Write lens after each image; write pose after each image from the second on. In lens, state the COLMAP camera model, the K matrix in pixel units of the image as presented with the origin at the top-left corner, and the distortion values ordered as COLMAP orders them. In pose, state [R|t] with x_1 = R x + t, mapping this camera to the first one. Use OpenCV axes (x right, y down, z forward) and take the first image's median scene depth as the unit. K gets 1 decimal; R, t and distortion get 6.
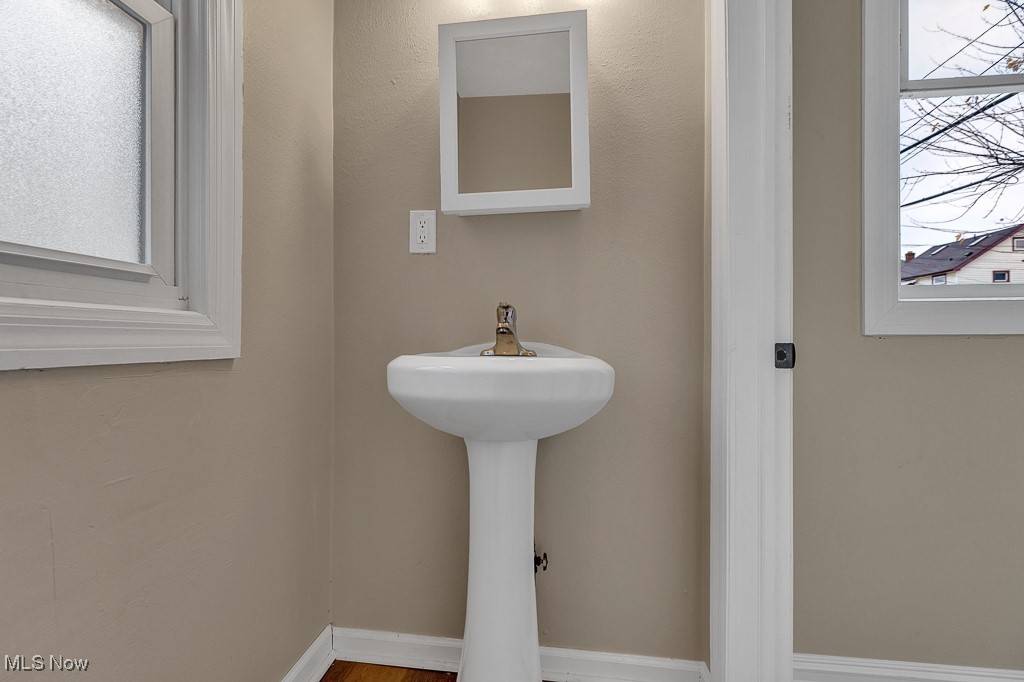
lens RADIAL K [[469.8, 0, 511.5], [0, 469.8, 337.7], [0, 0, 1]] dist [0.007729, -0.000611]
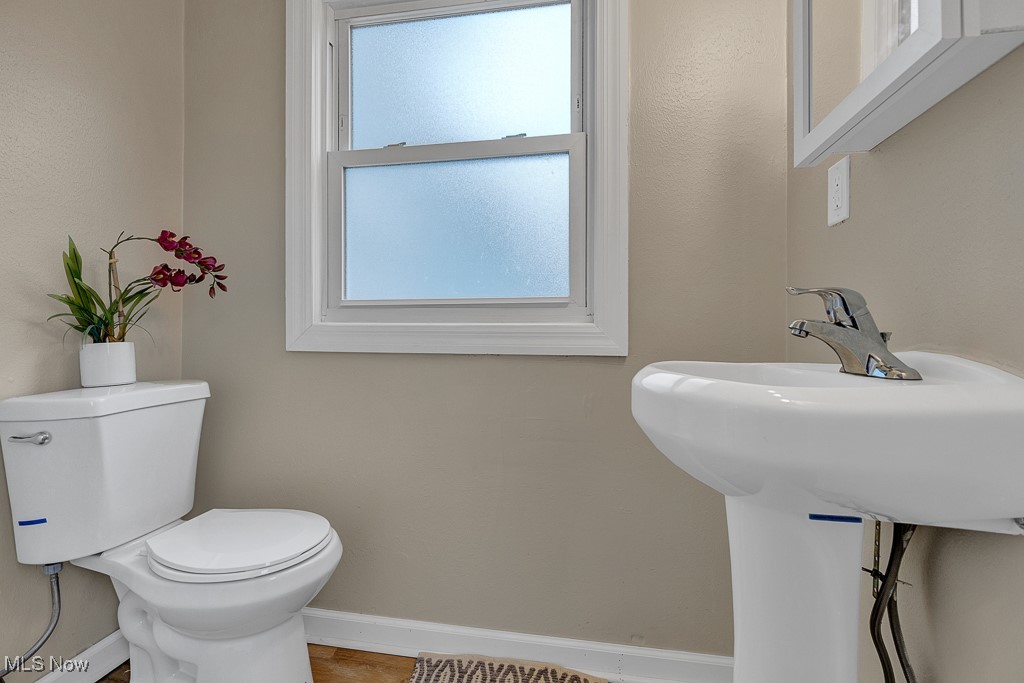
lens RADIAL K [[469.8, 0, 513.4], [0, 469.8, 341.4], [0, 0, 1]] dist [0.007729, -0.000611]
pose [[-0.048444, 0.008758, -0.998787, 0.827558], [-0.000591, 0.999961, 0.008797, -0.010774], [0.998826, 0.001017, -0.048437, 0.831128]]
